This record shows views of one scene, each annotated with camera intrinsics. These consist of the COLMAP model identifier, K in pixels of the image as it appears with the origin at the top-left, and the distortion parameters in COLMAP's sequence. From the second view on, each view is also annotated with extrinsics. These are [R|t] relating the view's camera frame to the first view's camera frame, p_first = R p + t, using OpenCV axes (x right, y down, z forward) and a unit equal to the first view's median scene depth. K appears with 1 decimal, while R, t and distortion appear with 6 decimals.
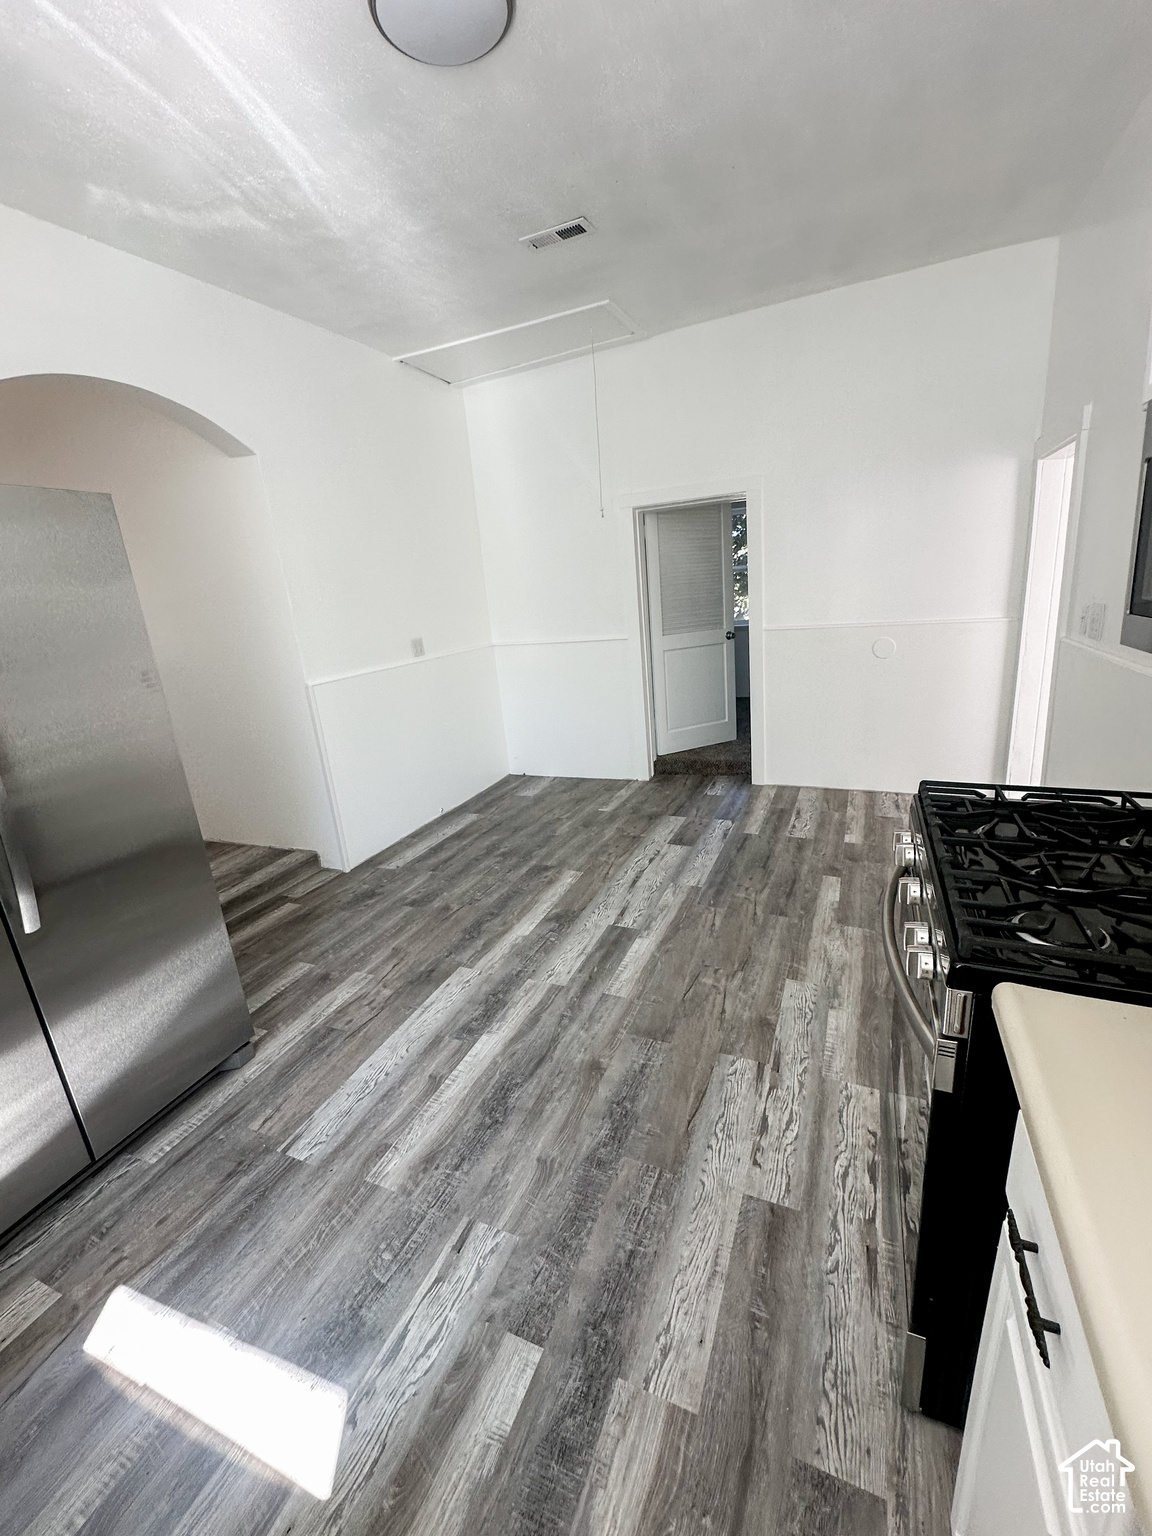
lens RADIAL K [[640.7, 0, 576.0], [0, 640.7, 768.0], [0, 0, 1]] dist [-0.001134, -0.000005]
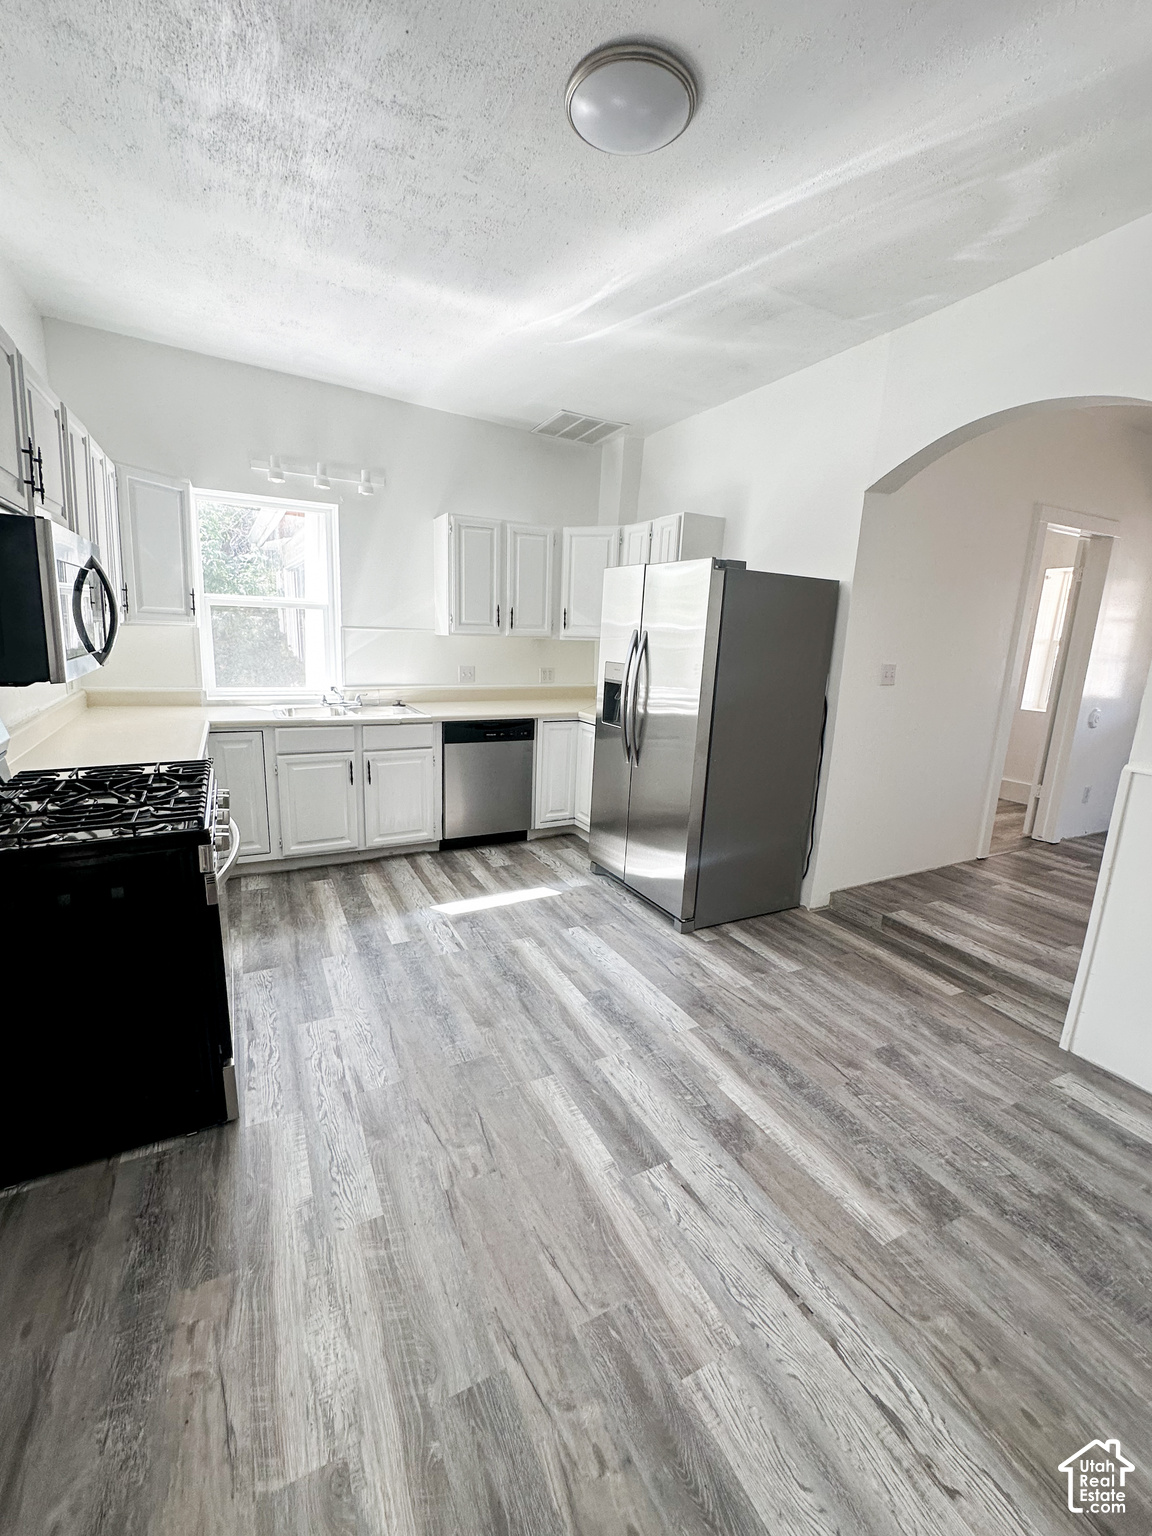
lens RADIAL K [[645.2, 0, 577.2], [0, 645.2, 768.8], [0, 0, 1]] dist [-0.001928, 0.000279]
pose [[-0.631221, 0.219894, -0.743779, 0.503130], [-0.201670, 0.879451, 0.431156, -0.356495], [0.748925, 0.422152, -0.510782, 1.085427]]
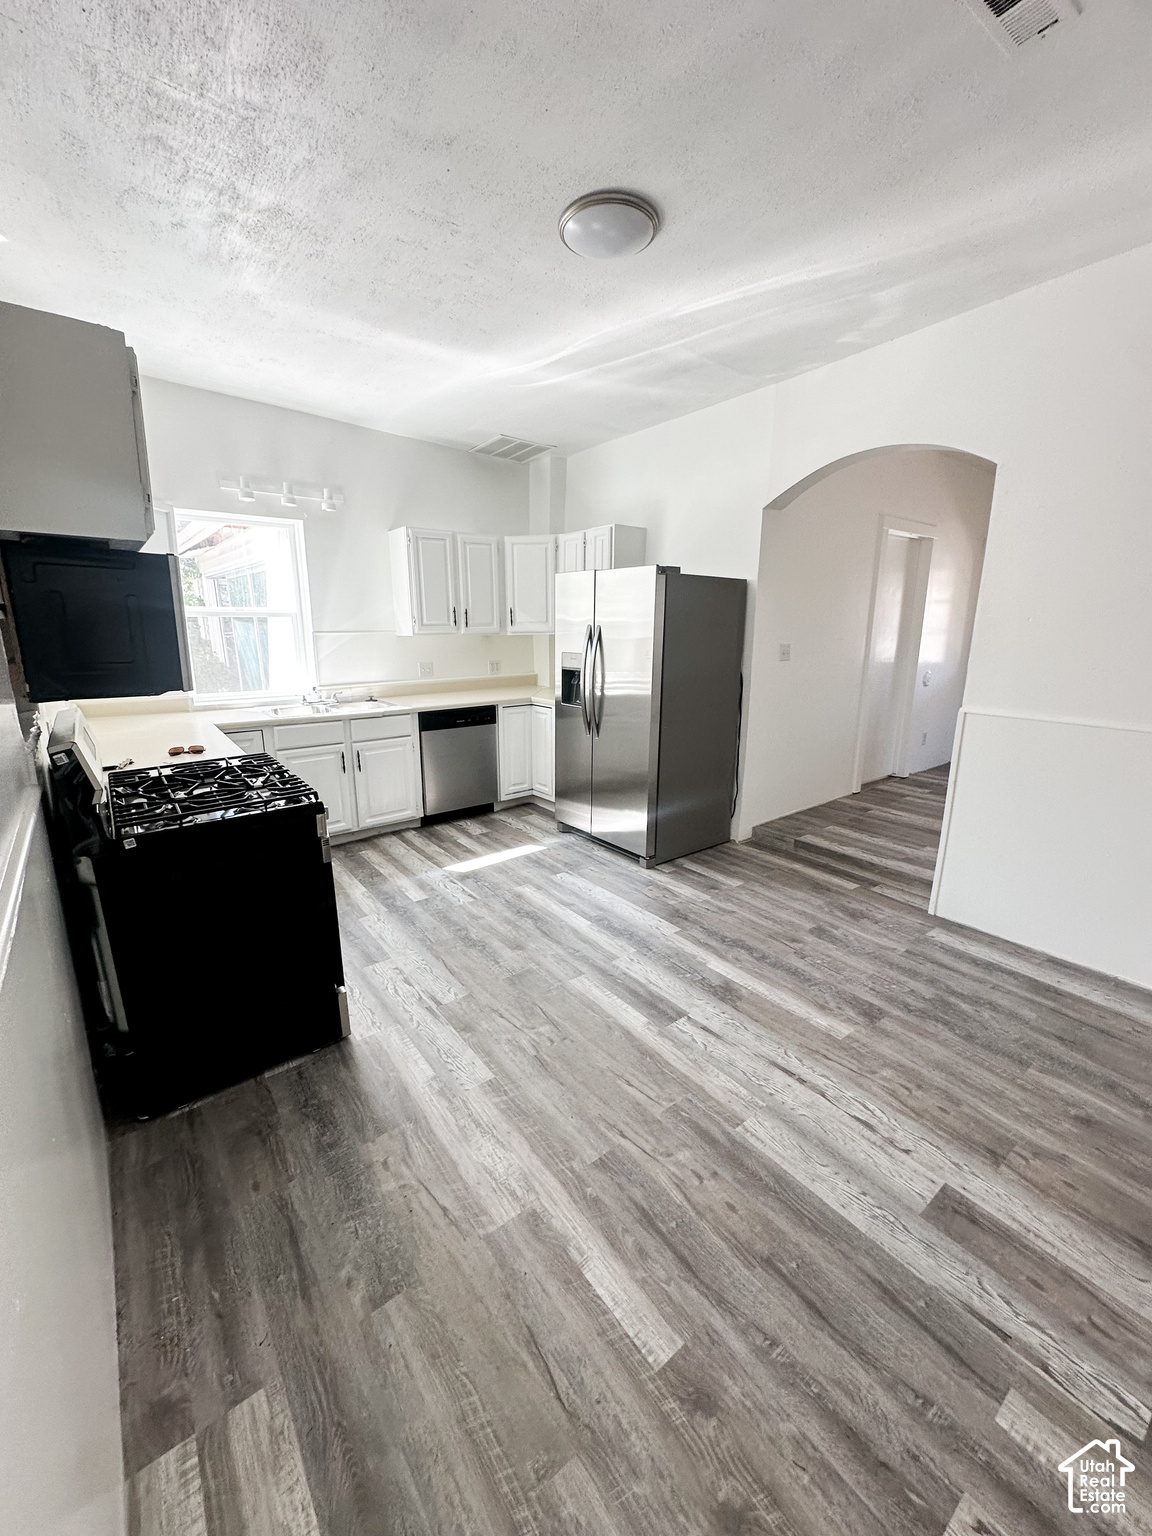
lens RADIAL K [[608.6, 0, 576.0], [0, 608.6, 768.0], [0, 0, 1]] dist [-0.001767, -0.000090]
pose [[-0.481555, 0.281708, -0.829907, 0.720621], [-0.204307, 0.884760, 0.418877, -0.369759], [0.852270, 0.371268, -0.368505, 1.042345]]
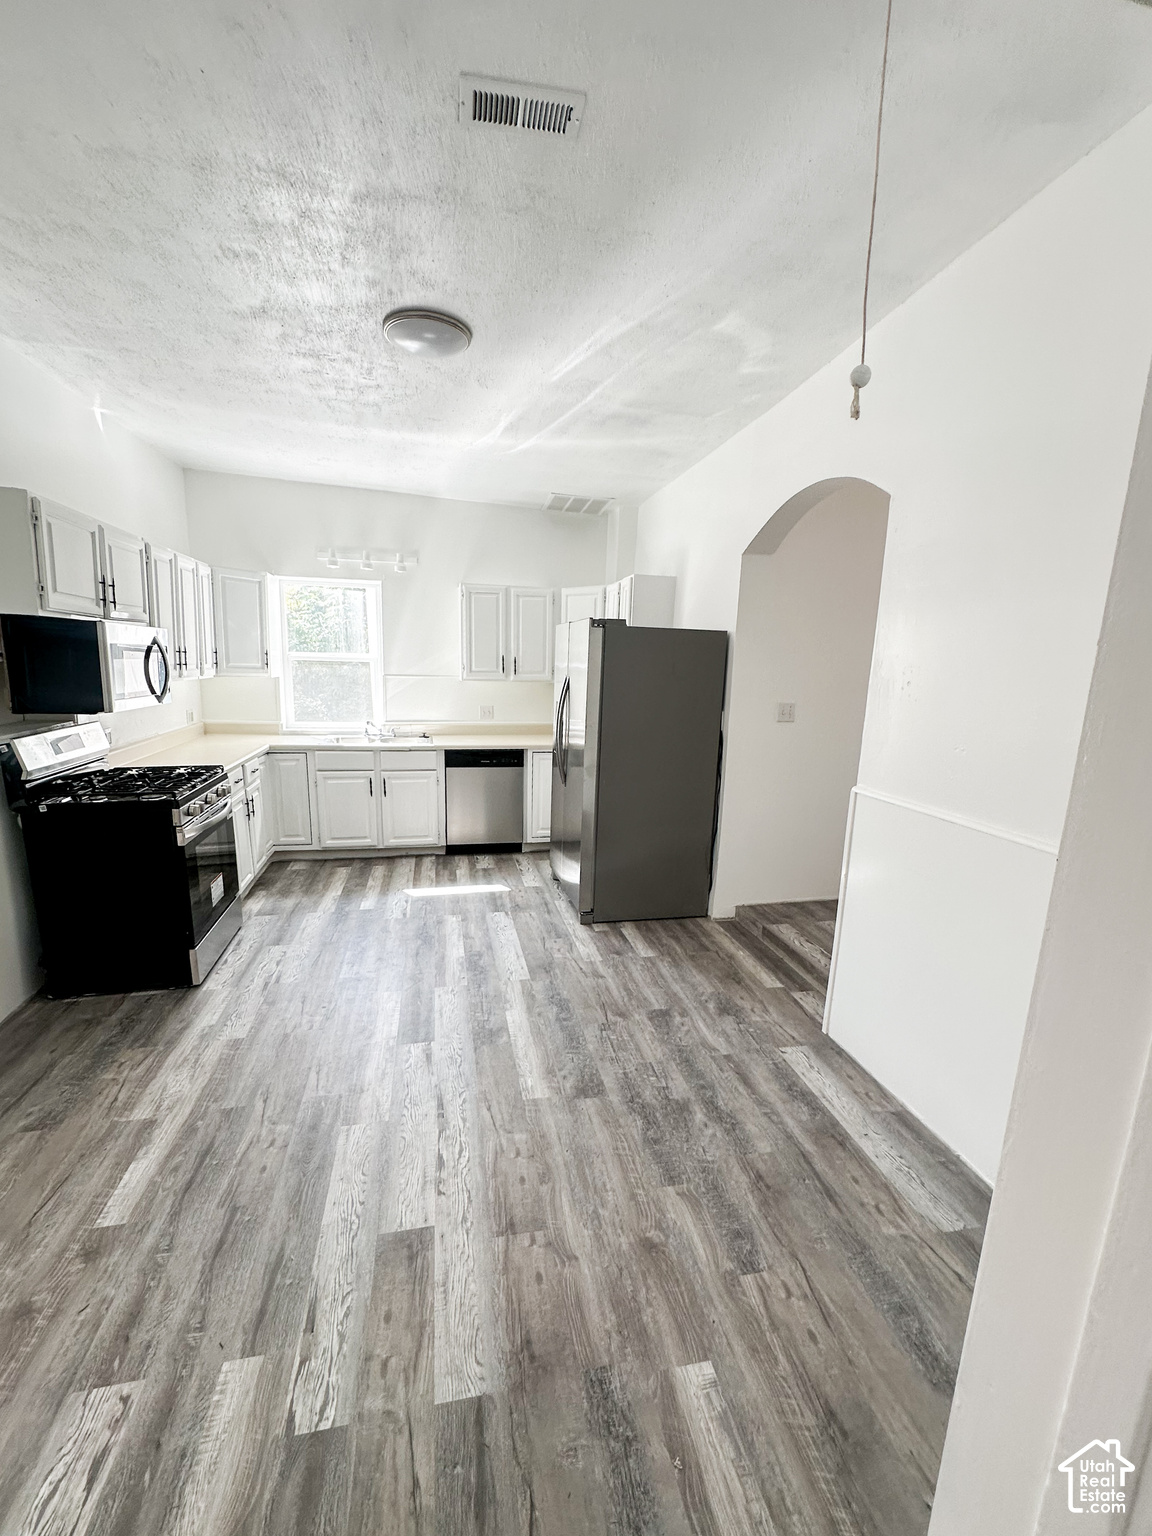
lens RADIAL K [[659.3, 0, 576.6], [0, 659.3, 801.7], [0, 0, 1]] dist [-0.002232, -0.000504]
pose [[-0.812599, 0.179104, -0.554621, 0.350348], [-0.118720, 0.880793, 0.458377, -0.523422], [0.570603, 0.438322, -0.694468, 1.619880]]
